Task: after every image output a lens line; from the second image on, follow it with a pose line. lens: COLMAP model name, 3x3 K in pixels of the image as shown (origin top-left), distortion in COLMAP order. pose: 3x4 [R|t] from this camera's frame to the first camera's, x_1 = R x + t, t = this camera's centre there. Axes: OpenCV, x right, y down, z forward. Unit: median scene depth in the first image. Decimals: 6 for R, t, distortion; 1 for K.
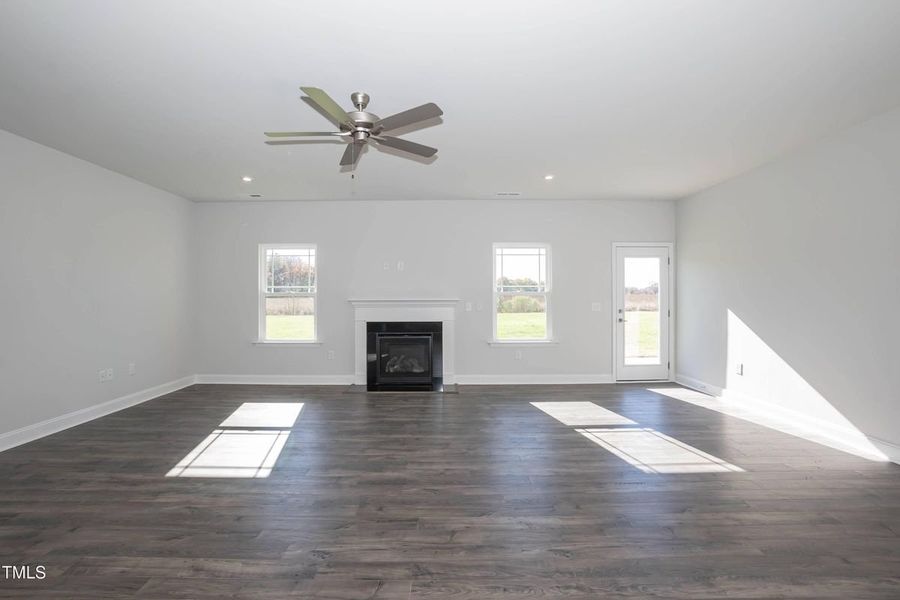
lens RADIAL K [[412.8, 0, 450.6], [0, 412.8, 295.2], [0, 0, 1]] dist [-0.033099, 0.001467]
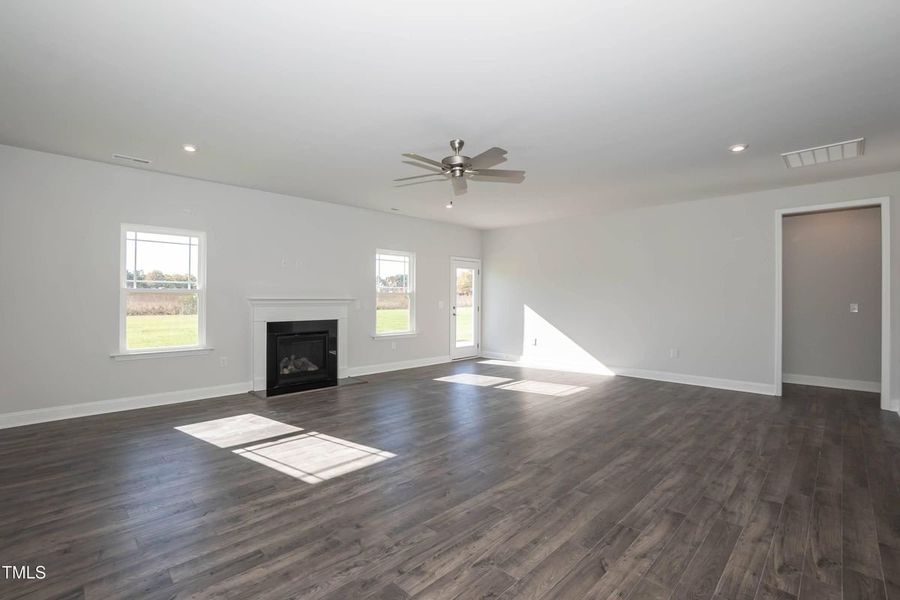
lens RADIAL K [[448.8, 0, 454.2], [0, 448.8, 292.5], [0, 0, 1]] dist [-0.033971, 0.000466]
pose [[0.664322, 0.015113, 0.747294, -0.670071], [-0.012325, 0.999881, -0.009265, 0.004217], [-0.747345, -0.003055, 0.664429, 0.035155]]
